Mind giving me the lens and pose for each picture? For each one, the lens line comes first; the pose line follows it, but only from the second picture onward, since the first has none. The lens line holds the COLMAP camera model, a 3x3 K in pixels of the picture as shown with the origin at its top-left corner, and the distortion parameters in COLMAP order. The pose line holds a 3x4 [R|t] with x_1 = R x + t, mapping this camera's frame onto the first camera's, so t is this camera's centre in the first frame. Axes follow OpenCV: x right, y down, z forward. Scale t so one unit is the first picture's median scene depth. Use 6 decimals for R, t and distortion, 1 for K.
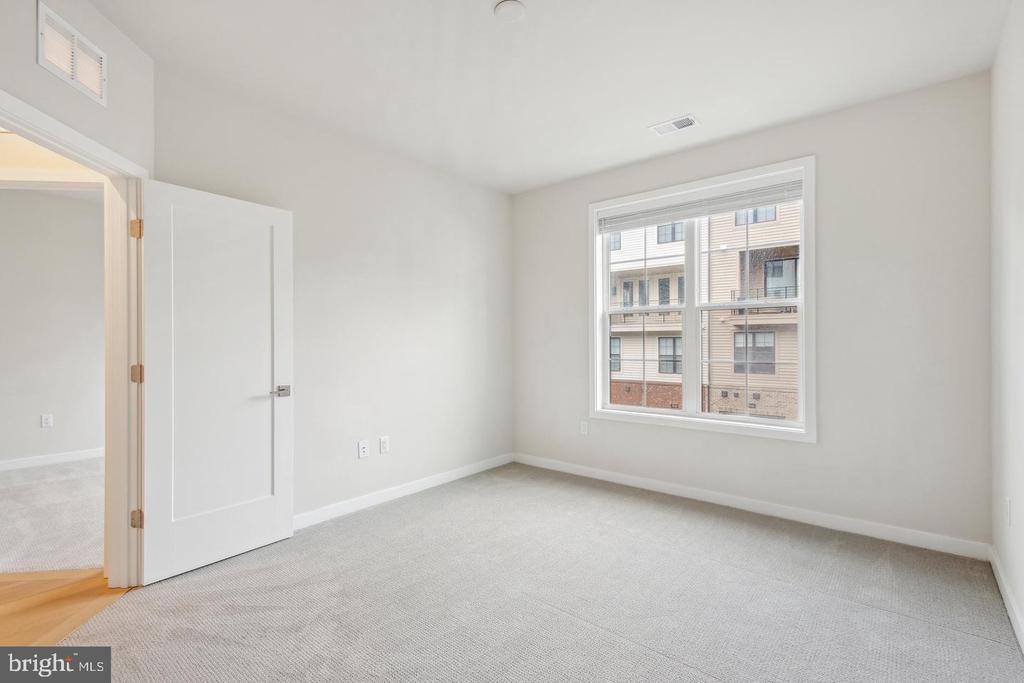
lens RADIAL K [[443.7, 0, 526.4], [0, 443.7, 343.6], [0, 0, 1]] dist [0.009508, 0.000023]
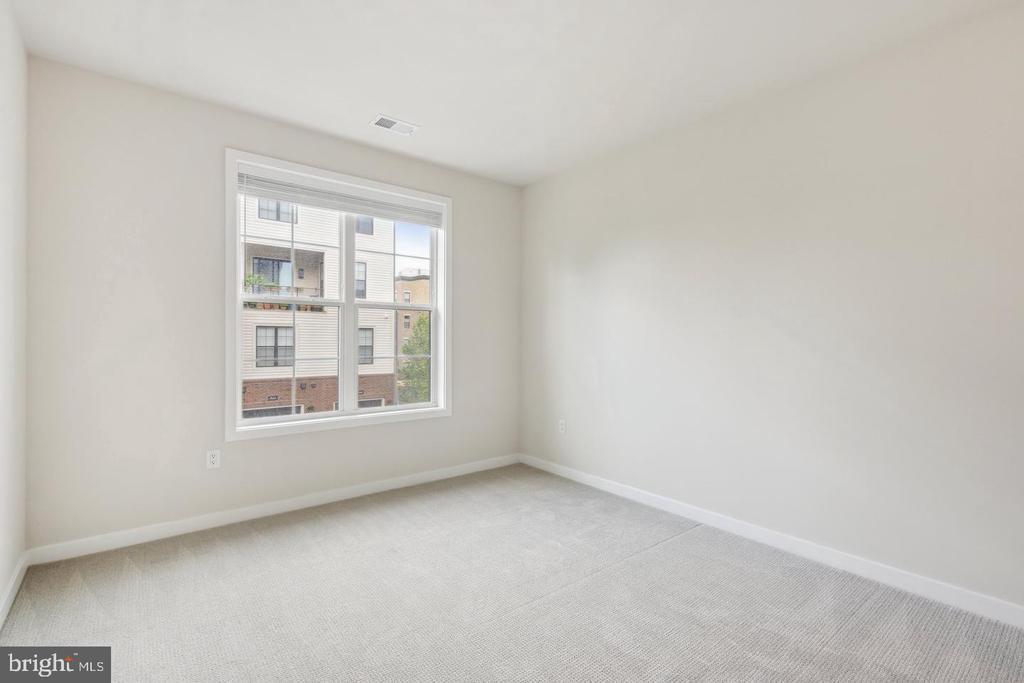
lens RADIAL K [[461.0, 0, 505.0], [0, 461.0, 341.8], [0, 0, 1]] dist [0.011394, -0.000156]
pose [[0.253520, -0.002576, 0.967327, -0.513034], [-0.002803, 0.999990, 0.003398, -0.001388], [-0.967326, -0.003572, 0.253511, 0.399580]]
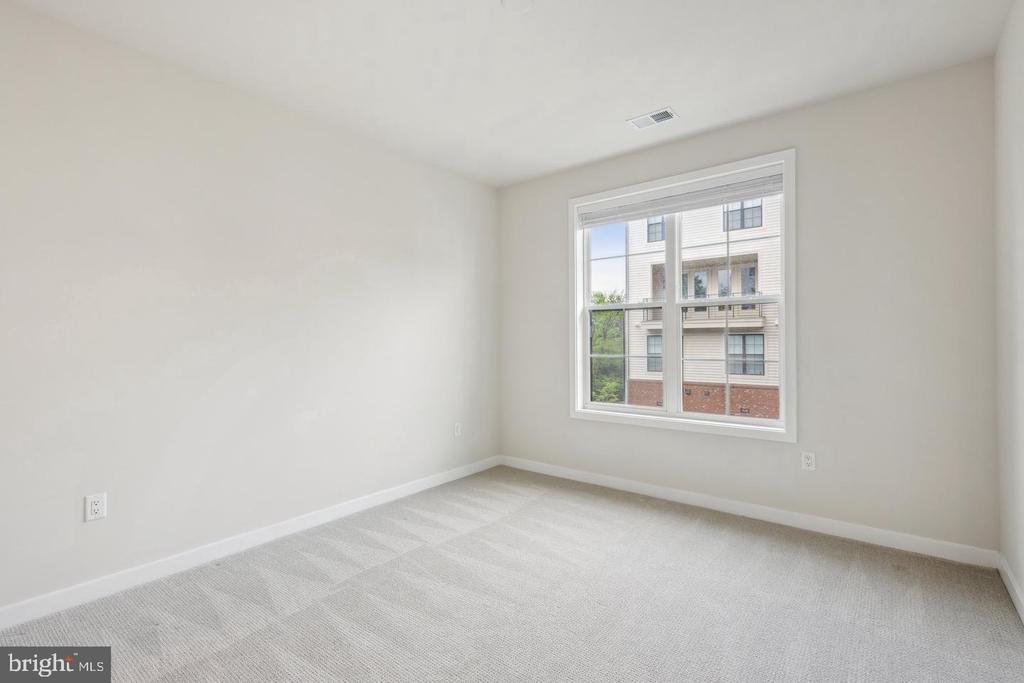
lens RADIAL K [[465.4, 0, 511.1], [0, 465.4, 340.8], [0, 0, 1]] dist [0.008761, -0.000479]
pose [[0.999750, -0.004241, -0.021960, 0.037444], [0.004174, 0.999986, -0.003106, -0.000078], [0.021973, 0.003014, 0.999754, -0.028431]]
